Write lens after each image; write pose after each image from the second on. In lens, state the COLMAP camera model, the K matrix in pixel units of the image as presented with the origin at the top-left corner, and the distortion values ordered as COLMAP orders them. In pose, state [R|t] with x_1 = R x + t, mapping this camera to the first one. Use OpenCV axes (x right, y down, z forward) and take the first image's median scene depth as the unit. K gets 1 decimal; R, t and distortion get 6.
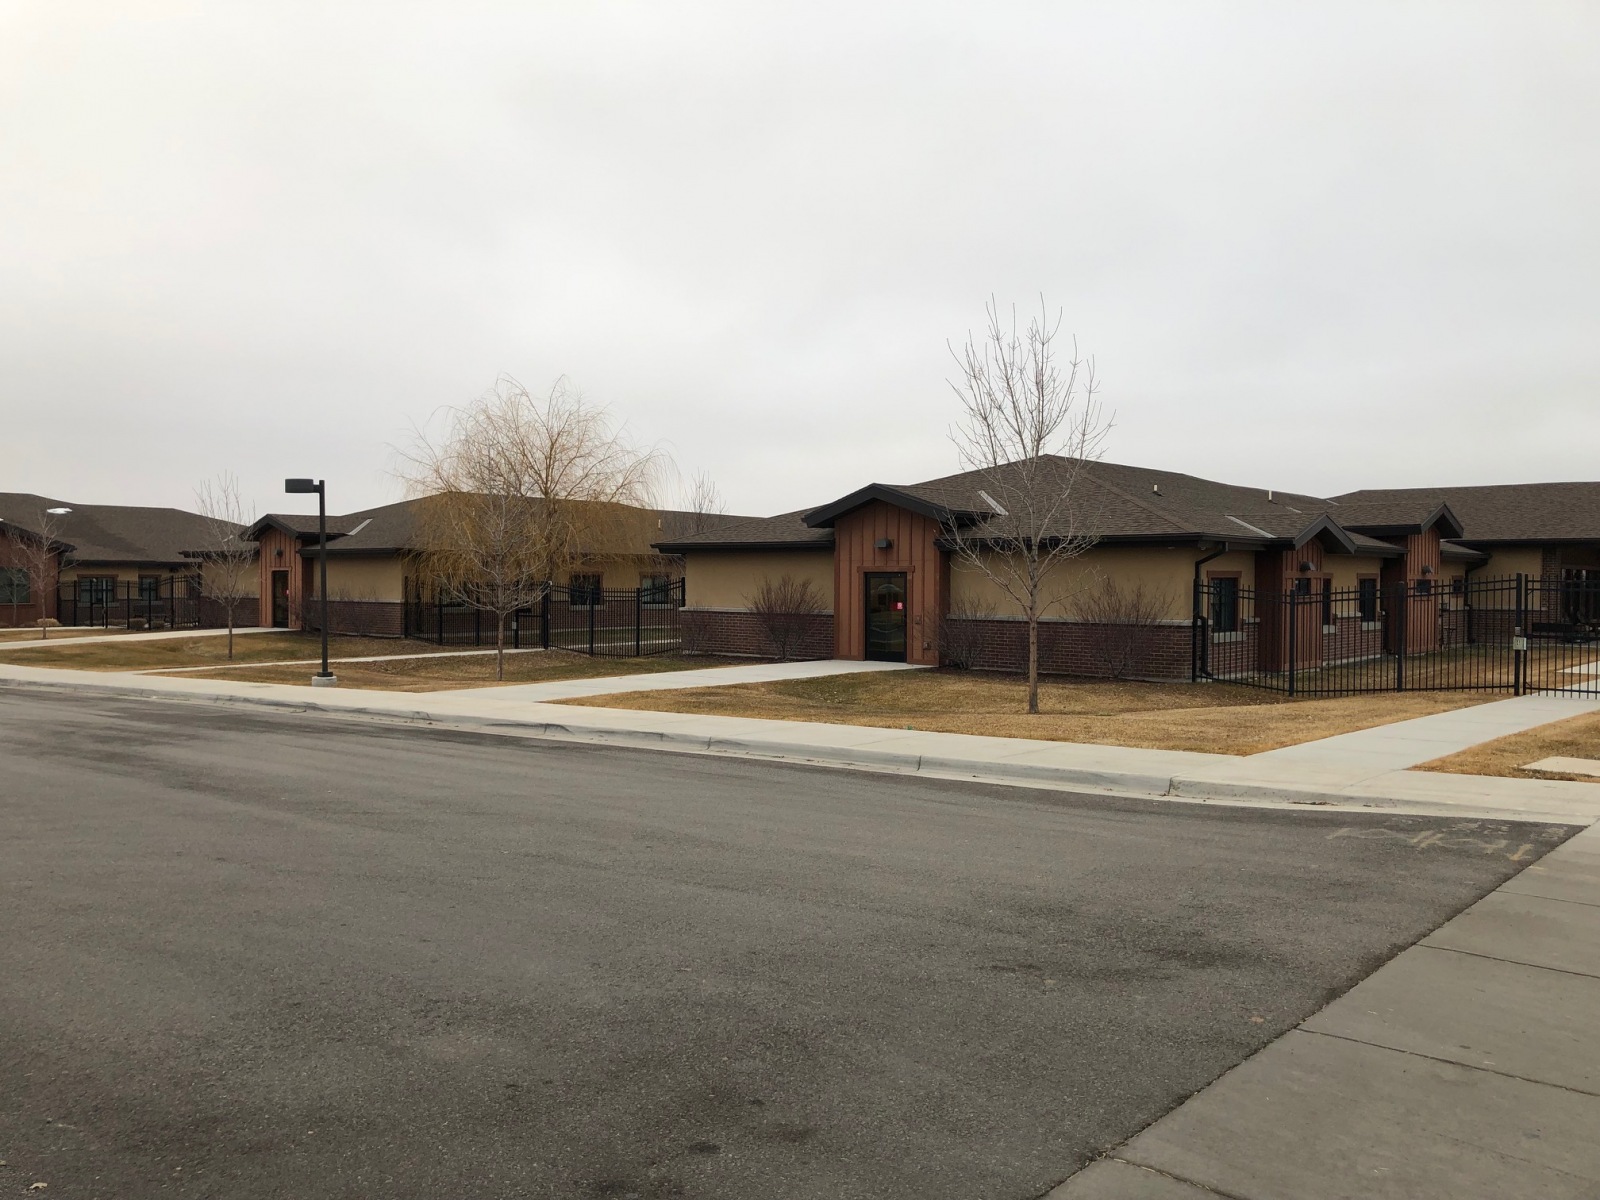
lens RADIAL K [[1332.1, 0, 800.0], [0, 1332.1, 600.0], [0, 0, 1]] dist [0.001222, 0.009311]
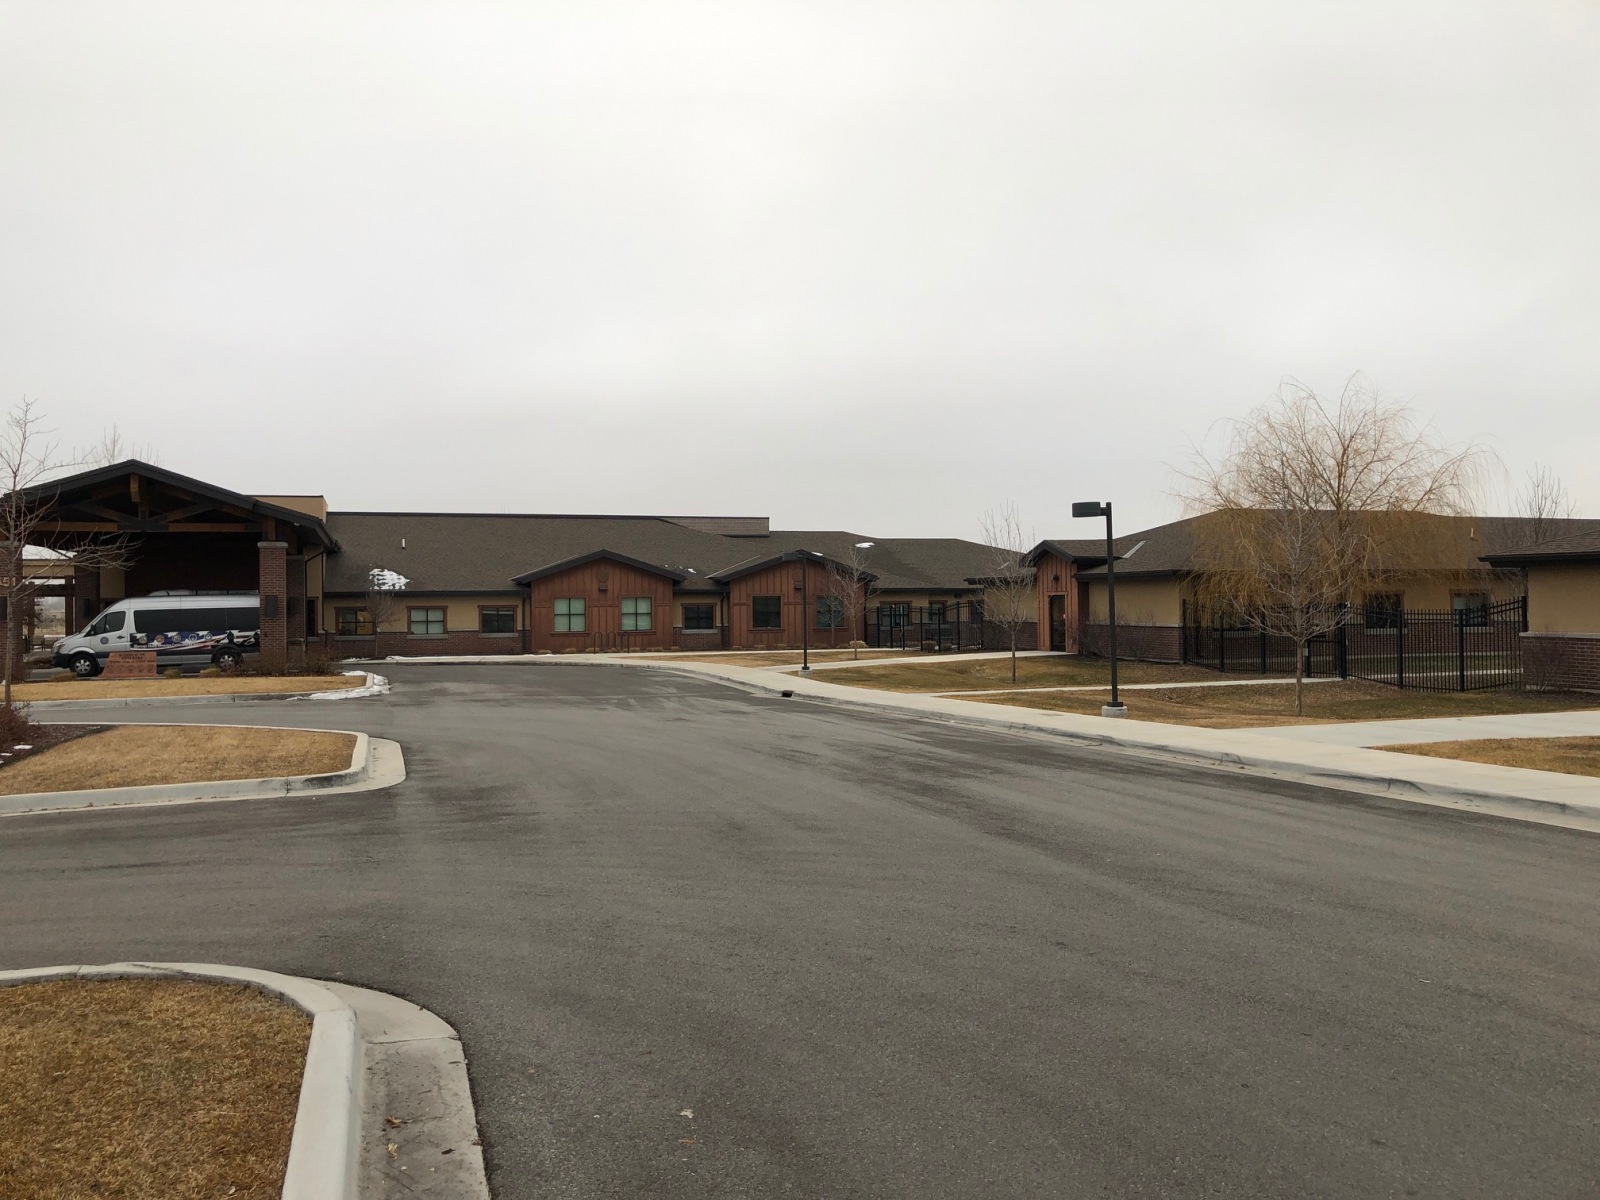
lens RADIAL K [[1257.9, 0, 800.0], [0, 1257.9, 600.0], [0, 0, 1]] dist [-0.000787, 0.001556]
pose [[0.851491, -0.014305, -0.524175, -0.081058], [0.007533, 0.999858, -0.015049, -0.008110], [0.524316, 0.008866, 0.851478, 0.120188]]
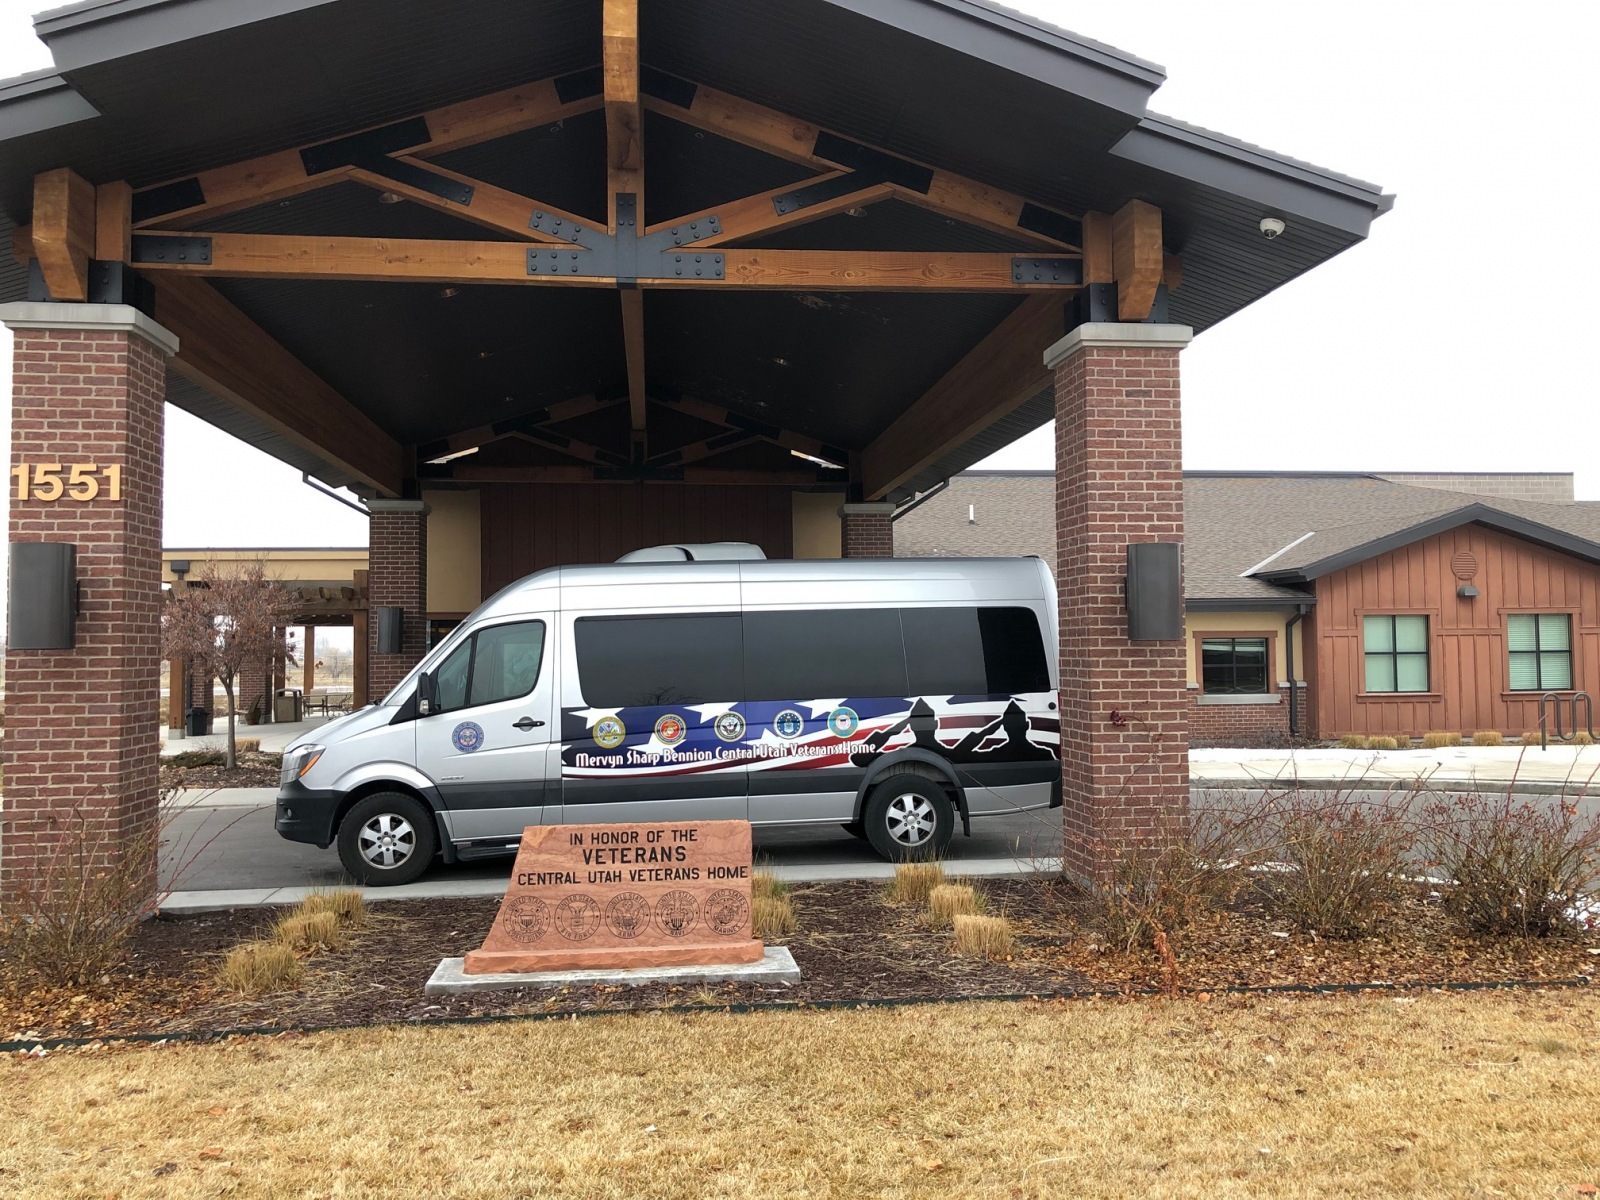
lens RADIAL K [[1308.8, 0, 795.4], [0, 1308.8, 581.0], [0, 0, 1]] dist [0.177751, -0.475948]
pose [[0.723310, -0.049596, -0.688740, -1.195408], [0.004431, 0.997730, -0.067194, -0.007982], [0.690509, 0.045550, 0.721888, 0.724857]]
